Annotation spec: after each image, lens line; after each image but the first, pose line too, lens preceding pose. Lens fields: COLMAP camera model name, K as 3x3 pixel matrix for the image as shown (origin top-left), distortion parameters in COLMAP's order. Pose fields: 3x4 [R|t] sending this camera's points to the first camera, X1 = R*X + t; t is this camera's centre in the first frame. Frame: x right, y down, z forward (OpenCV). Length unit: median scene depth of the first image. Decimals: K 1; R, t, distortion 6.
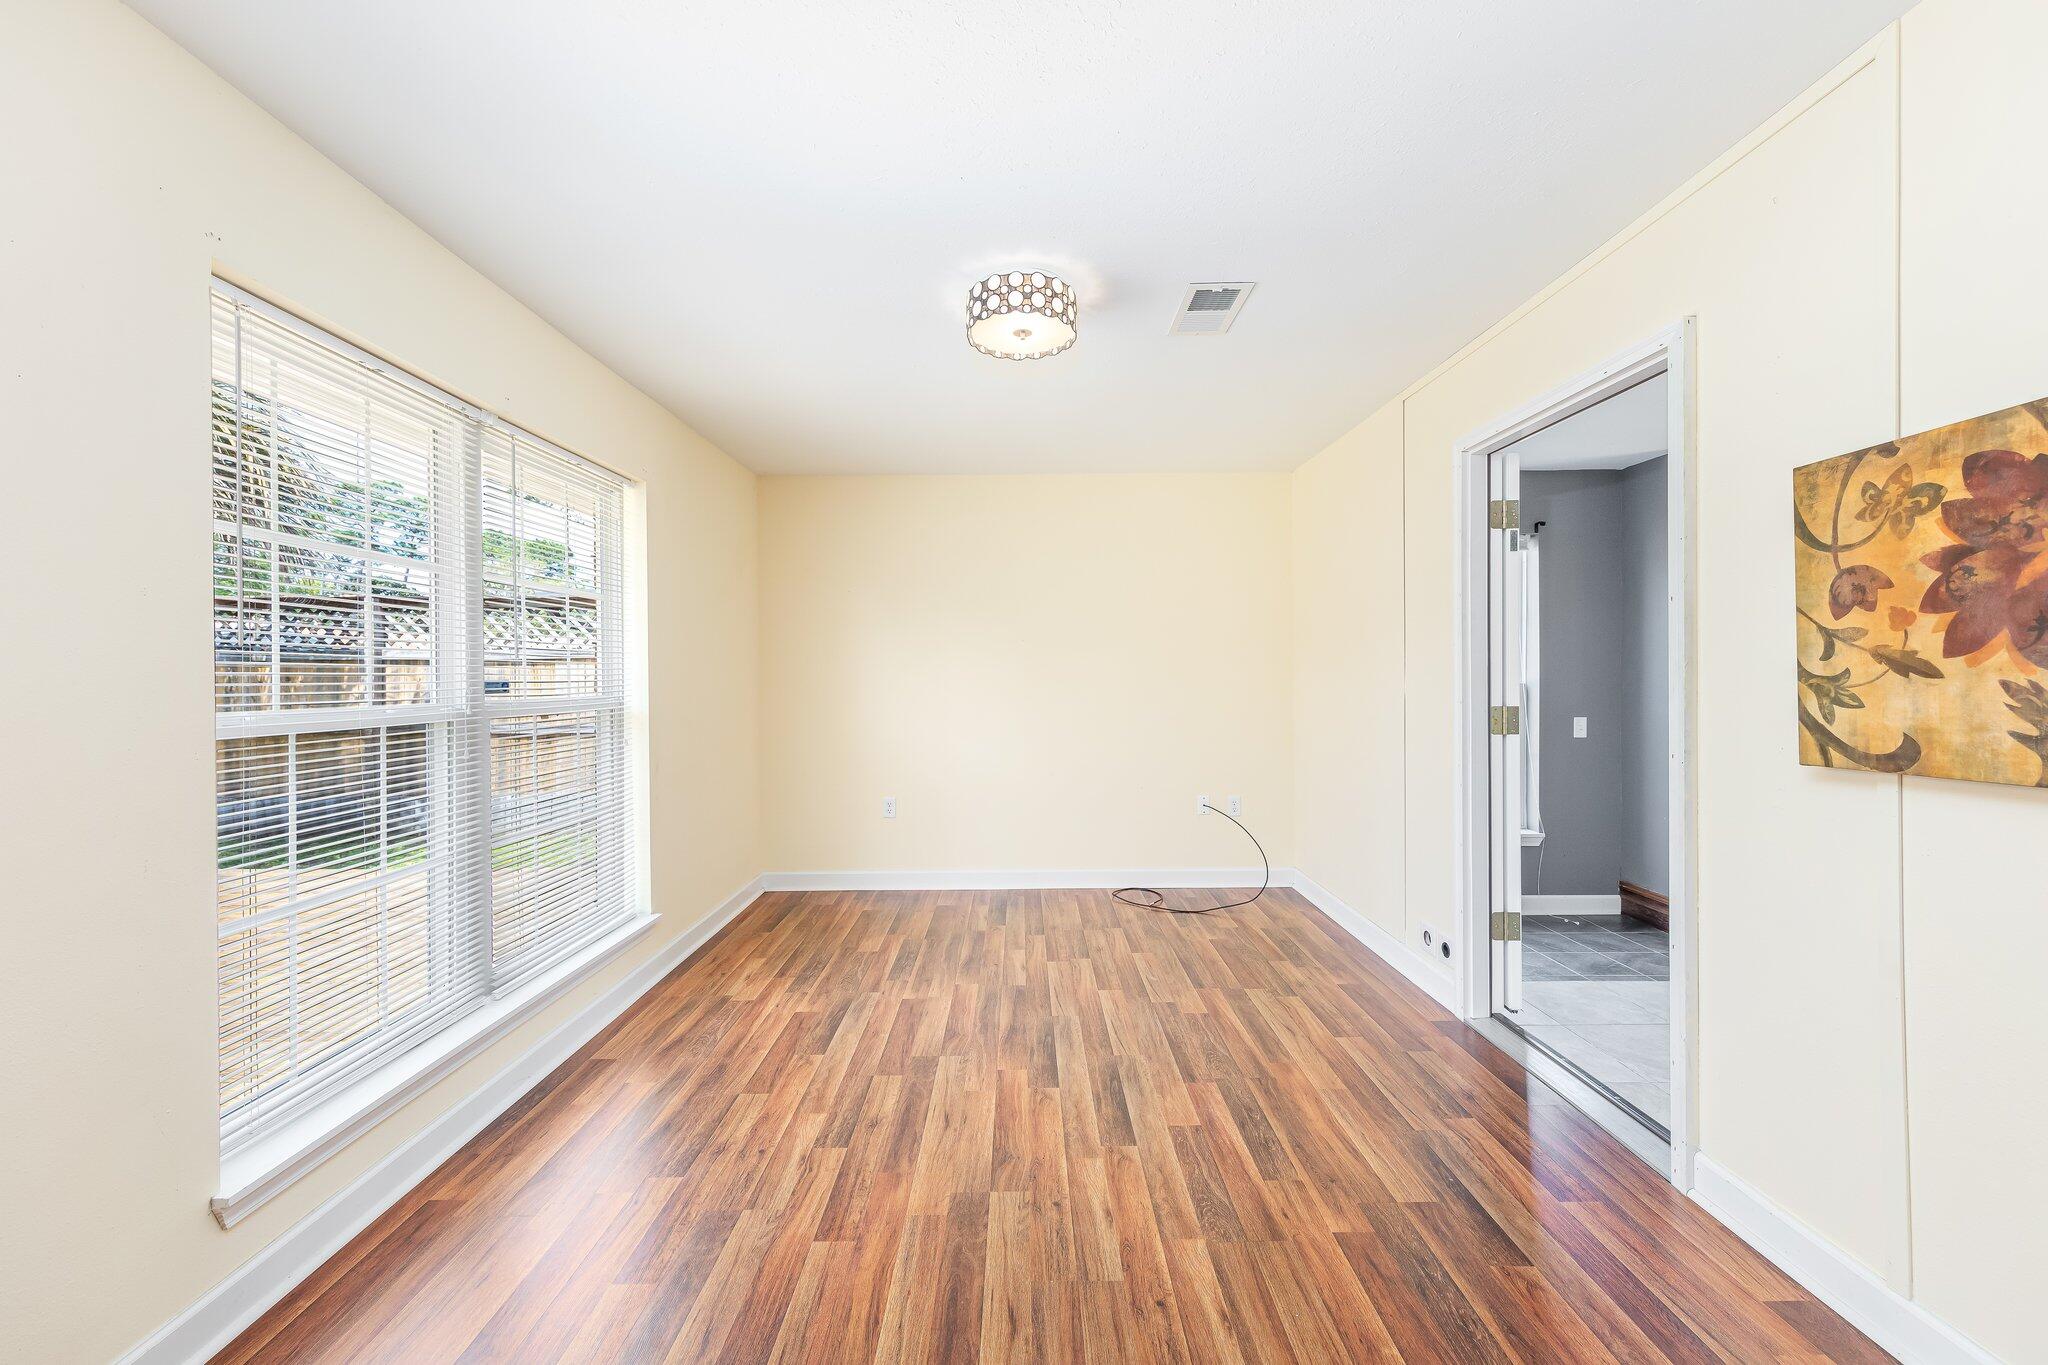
lens RADIAL K [[799.8, 0, 1026.4], [0, 799.8, 677.0], [0, 0, 1]] dist [0.003548, -0.000460]
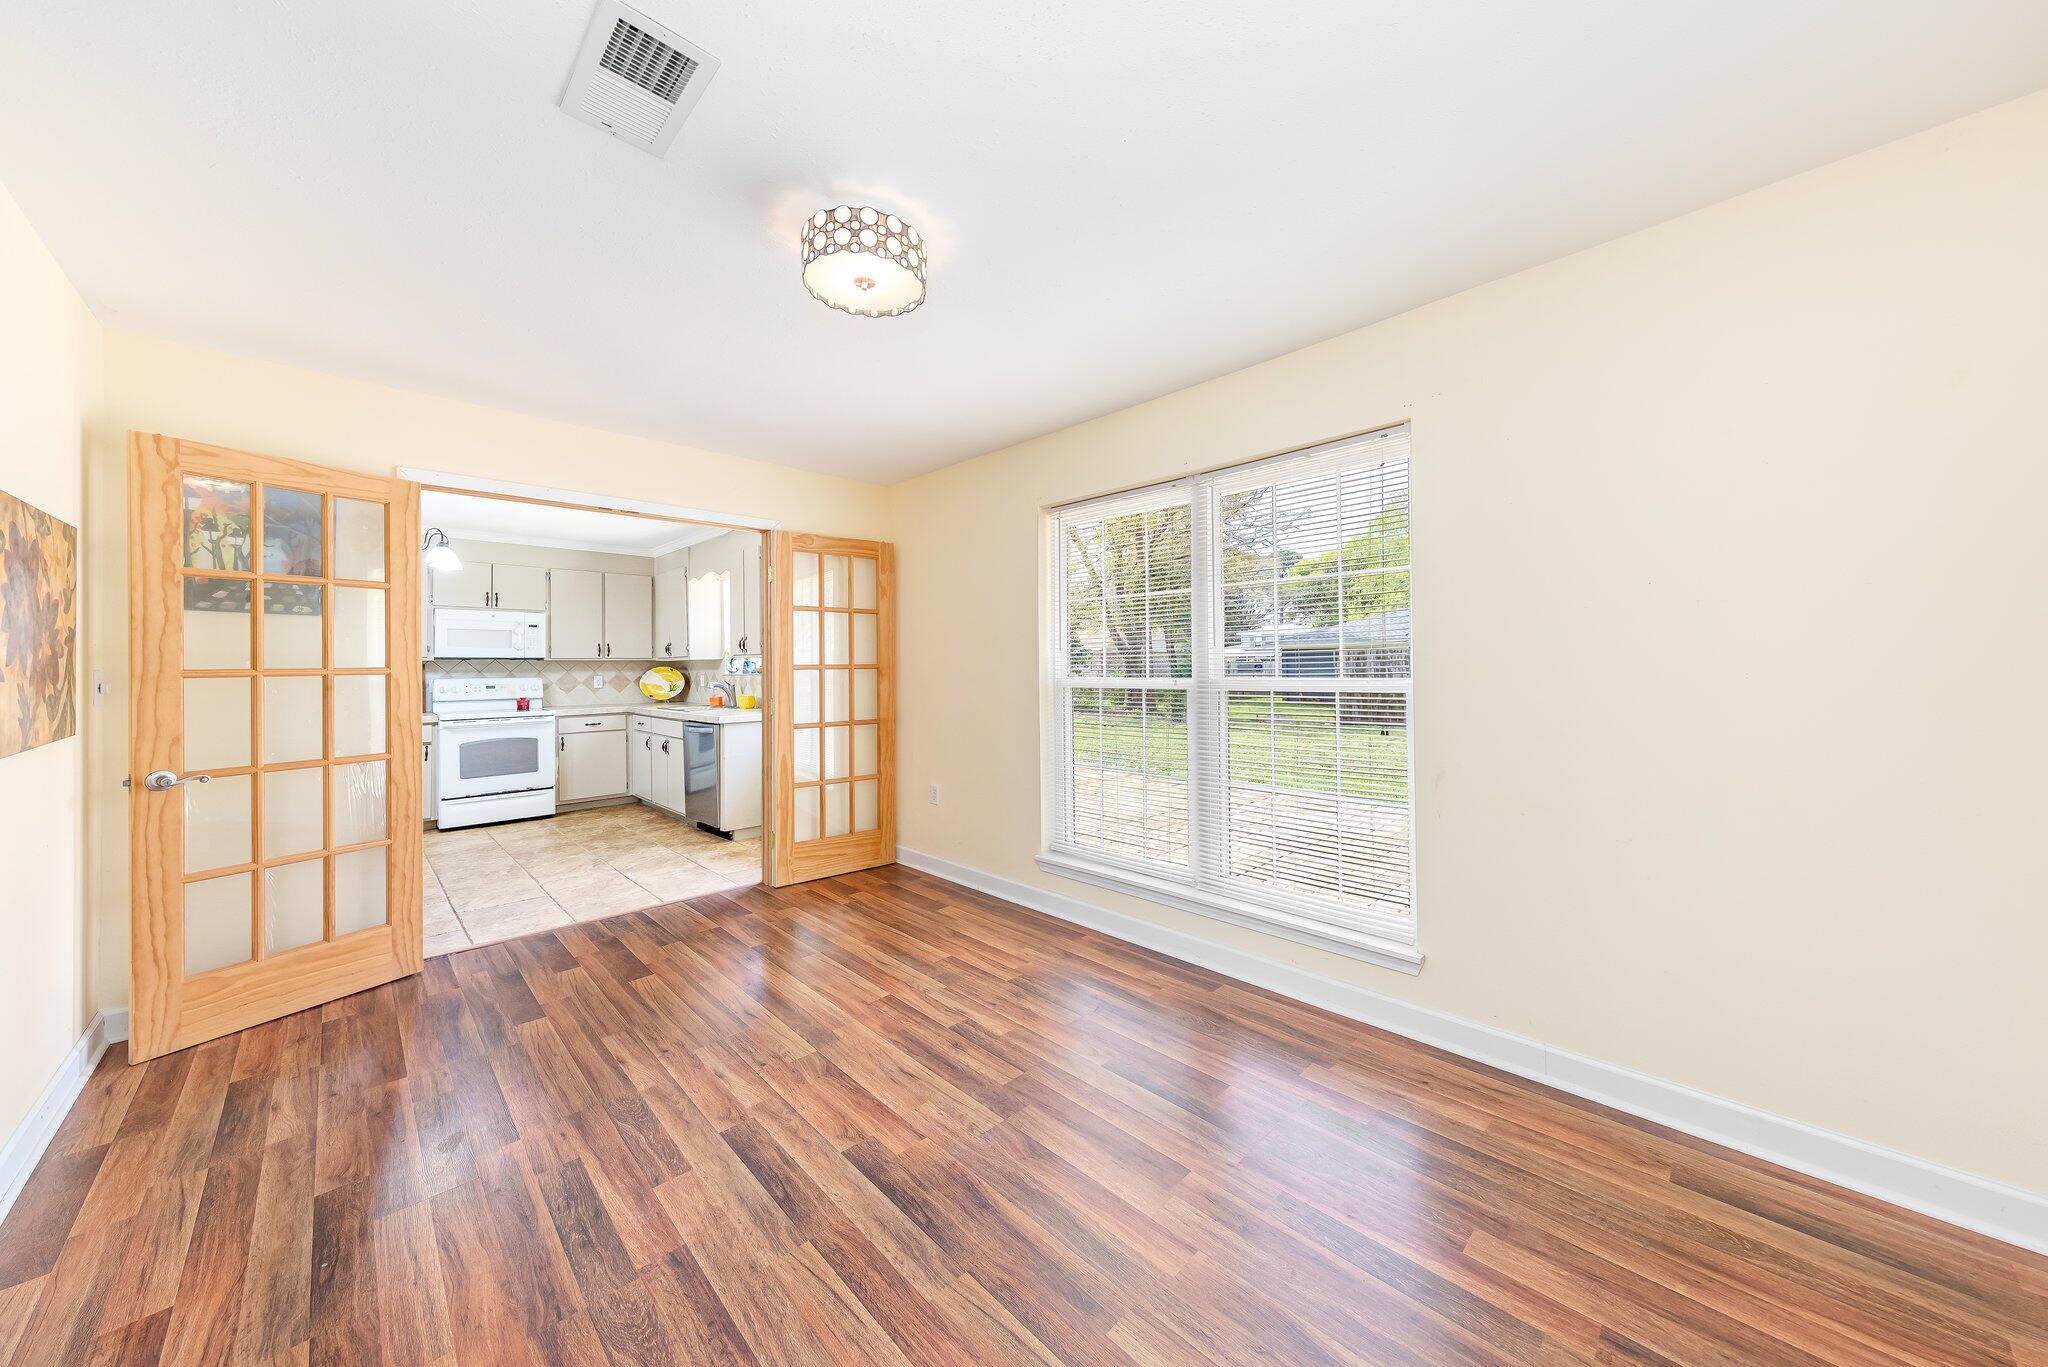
lens RADIAL K [[710.4, 0, 1045.1], [0, 710.4, 658.9], [0, 0, 1]] dist [-0.000902, -0.000141]
pose [[-0.710336, 0.008233, -0.703815, 0.450252], [0.014137, 0.999897, -0.002572, -0.008400], [0.703721, -0.011776, -0.710379, 1.843807]]
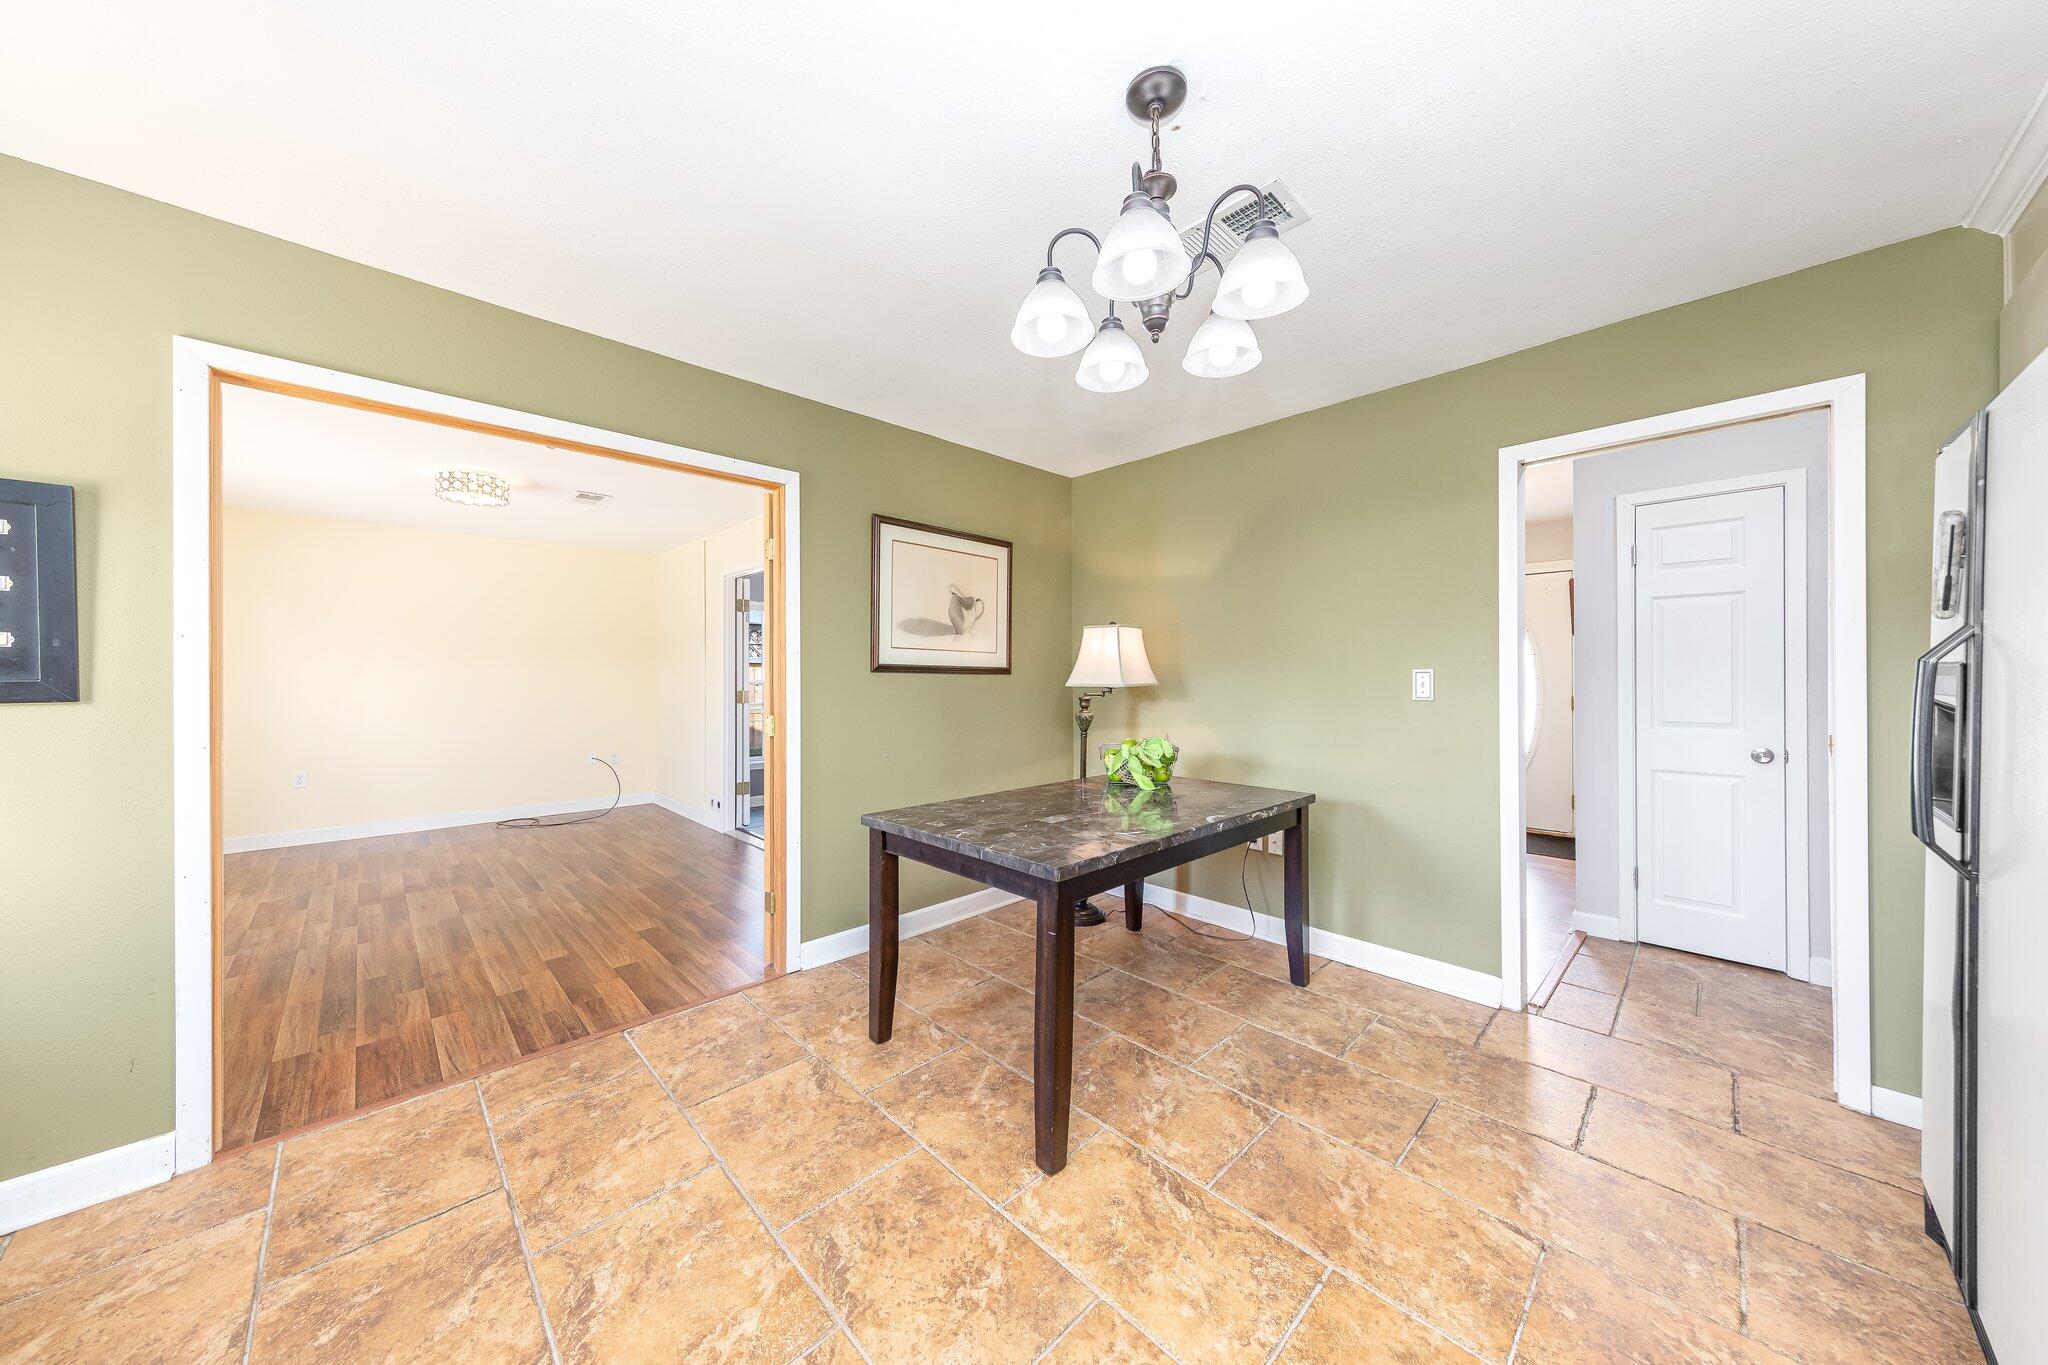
lens RADIAL K [[678.4, 0, 1032.7], [0, 678.4, 676.9], [0, 0, 1]] dist [0.000225, 0.000005]
pose [[0.715834, 0.006085, 0.698244, -0.193871], [-0.003938, 0.999981, -0.004676, 0.004136], [-0.698259, 0.000597, 0.715845, -1.192067]]
